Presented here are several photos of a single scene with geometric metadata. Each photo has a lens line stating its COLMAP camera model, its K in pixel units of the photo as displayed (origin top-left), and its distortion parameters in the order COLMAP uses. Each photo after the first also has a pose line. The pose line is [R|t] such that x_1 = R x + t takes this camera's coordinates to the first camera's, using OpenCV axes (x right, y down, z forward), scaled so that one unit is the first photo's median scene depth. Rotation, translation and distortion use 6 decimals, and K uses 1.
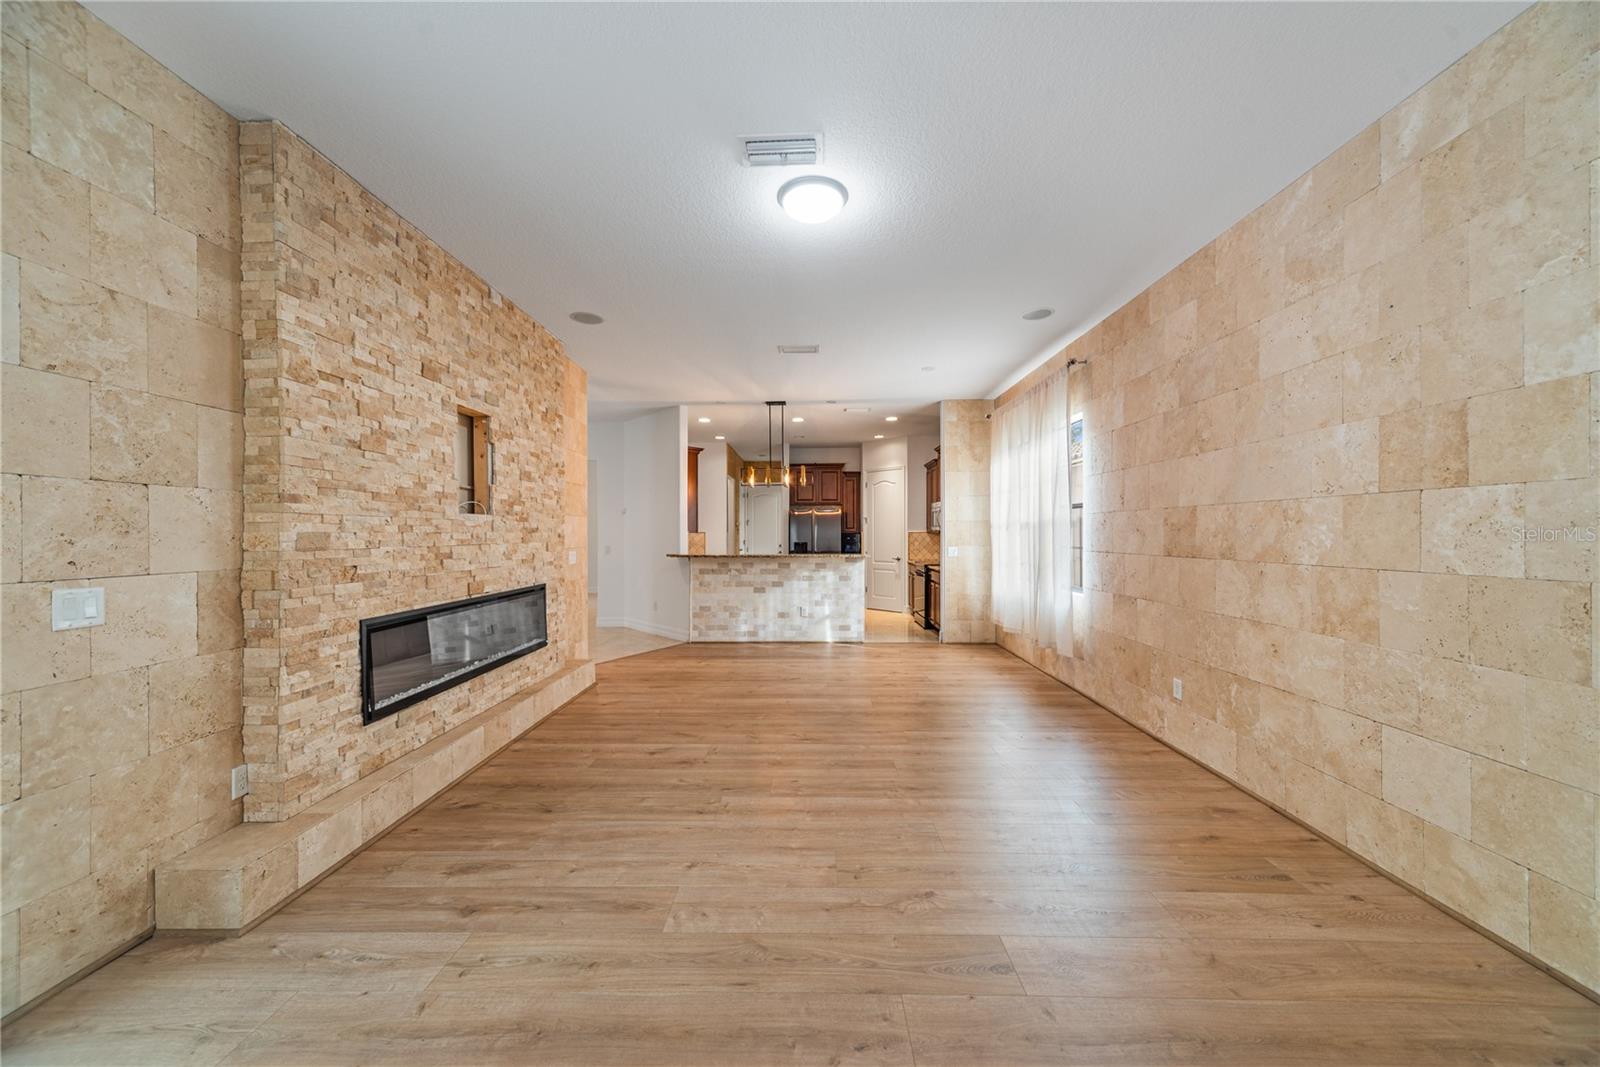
lens RADIAL K [[567.5, 0, 792.2], [0, 567.5, 534.6], [0, 0, 1]] dist [0.007523, 0.000620]
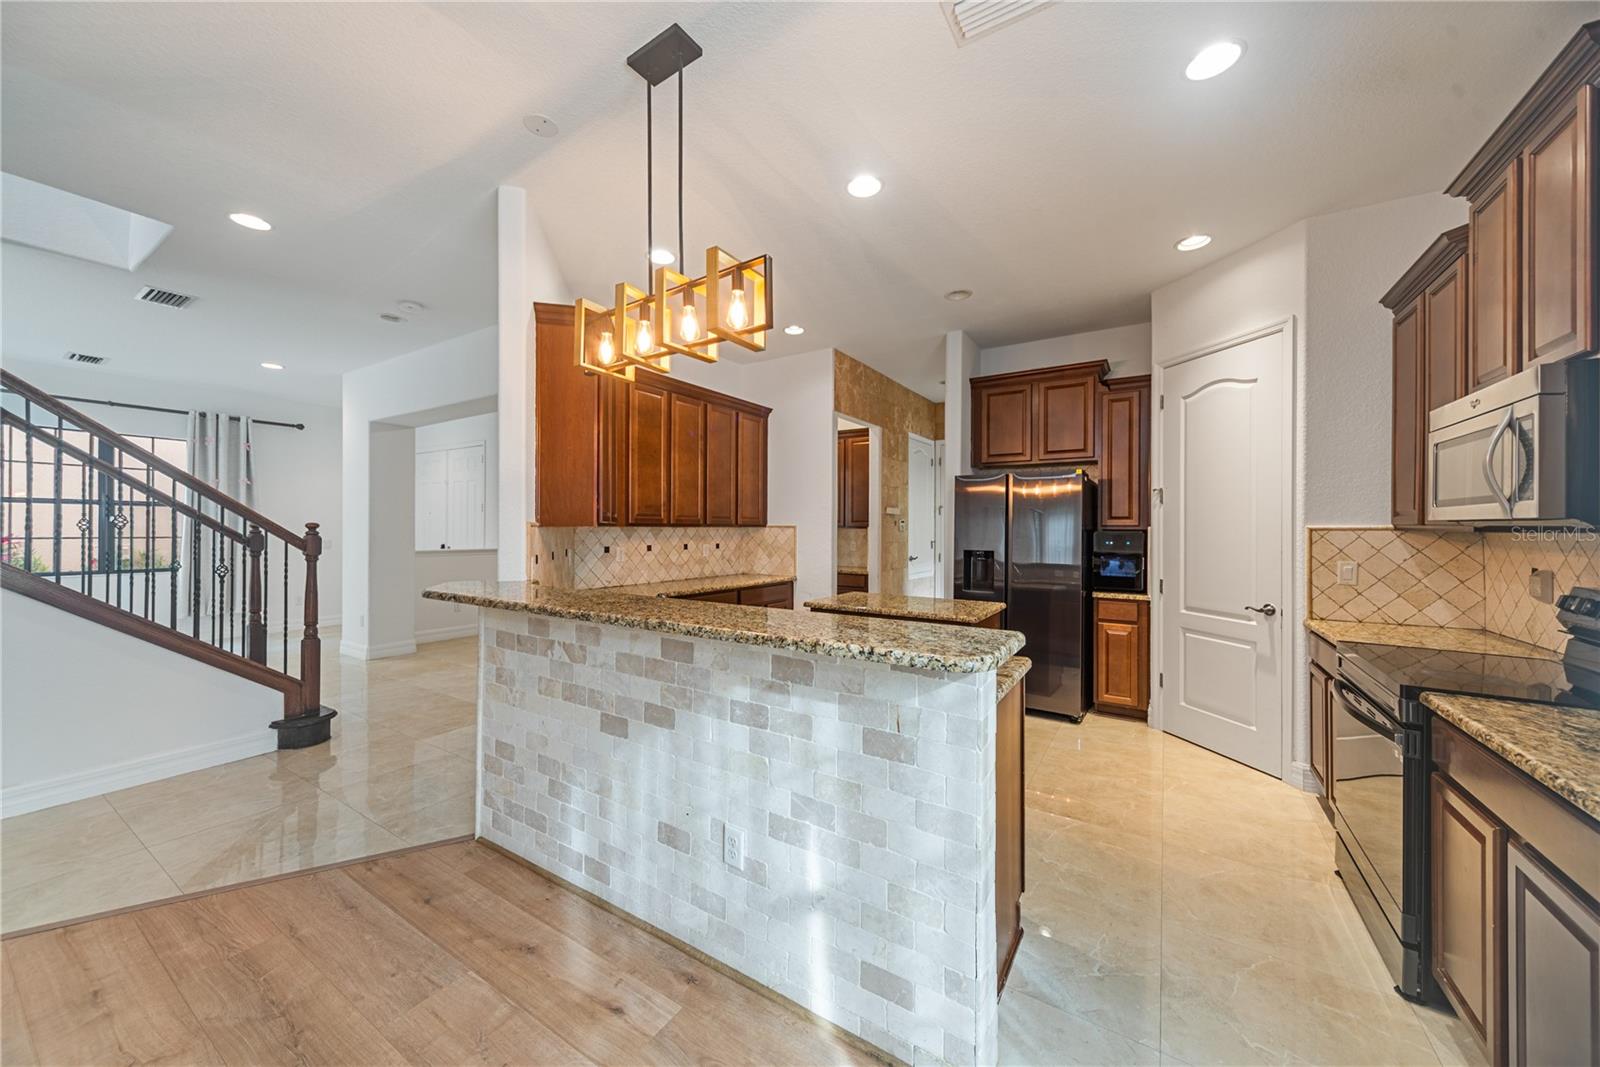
lens RADIAL K [[567.5, 0, 794.9], [0, 567.5, 525.1], [0, 0, 1]] dist [0.007523, 0.000620]
pose [[0.855672, 0.003213, -0.517508, 0.171131], [-0.007130, 0.999959, -0.005580, -0.003363], [0.517469, 0.008465, 0.855660, 0.798669]]
